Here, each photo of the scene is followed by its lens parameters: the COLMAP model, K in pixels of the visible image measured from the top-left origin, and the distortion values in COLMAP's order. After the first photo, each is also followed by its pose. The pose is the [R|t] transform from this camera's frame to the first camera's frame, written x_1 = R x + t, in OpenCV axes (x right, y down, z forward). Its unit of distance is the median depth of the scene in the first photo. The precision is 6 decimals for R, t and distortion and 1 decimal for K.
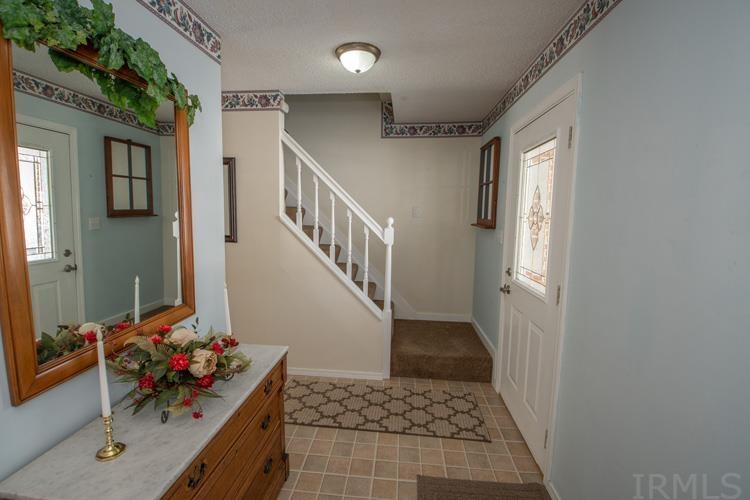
lens RADIAL K [[324.7, 0, 371.5], [0, 324.7, 239.3], [0, 0, 1]] dist [-0.001040, -0.013895]
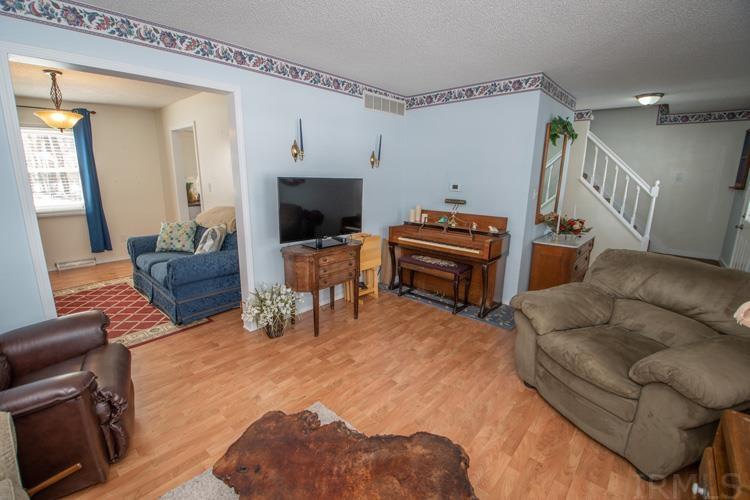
lens RADIAL K [[324.7, 0, 371.5], [0, 324.7, 239.3], [0, 0, 1]] dist [-0.001040, -0.013895]
pose [[0.803446, 0.118288, -0.583509, -0.121670], [-0.051616, 0.990214, 0.129662, 0.092565], [0.593136, -0.074058, 0.801689, -1.189107]]
